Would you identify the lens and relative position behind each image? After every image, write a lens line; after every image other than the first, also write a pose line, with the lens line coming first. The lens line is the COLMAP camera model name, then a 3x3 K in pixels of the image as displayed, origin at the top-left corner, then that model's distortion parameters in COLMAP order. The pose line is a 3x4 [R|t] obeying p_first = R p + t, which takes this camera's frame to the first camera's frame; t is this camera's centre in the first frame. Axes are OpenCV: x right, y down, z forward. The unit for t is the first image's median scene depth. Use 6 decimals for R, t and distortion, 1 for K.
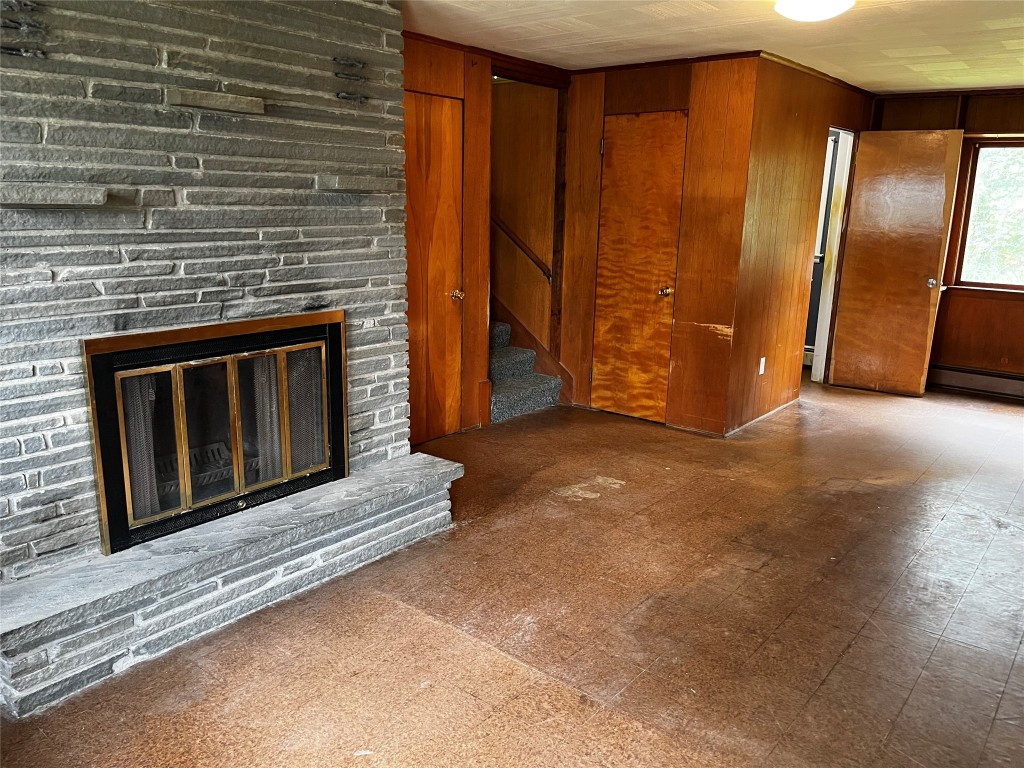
lens RADIAL K [[785.1, 0, 501.9], [0, 785.1, 383.7], [0, 0, 1]] dist [0.050545, -0.064651]
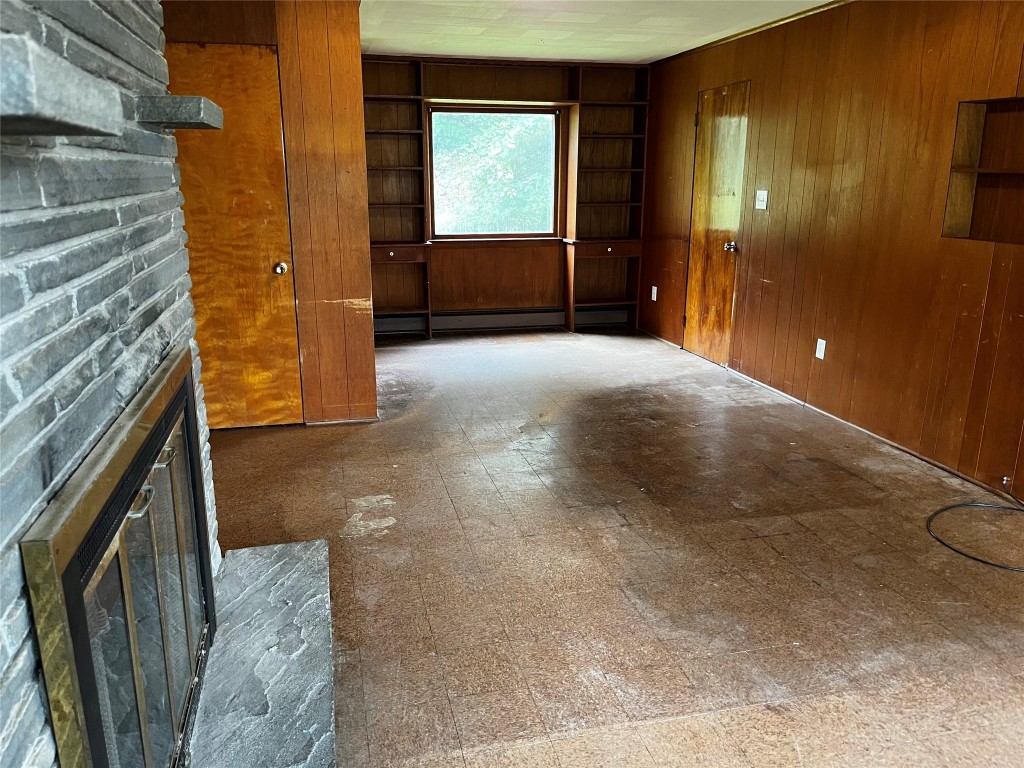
lens RADIAL K [[785.1, 0, 510.8], [0, 785.1, 384.9], [0, 0, 1]] dist [0.050545, -0.064651]
pose [[0.596043, -0.221691, 0.771742, -0.319143], [0.190972, 0.972690, 0.131920, -0.061482], [-0.779911, 0.068751, 0.622102, 0.303649]]
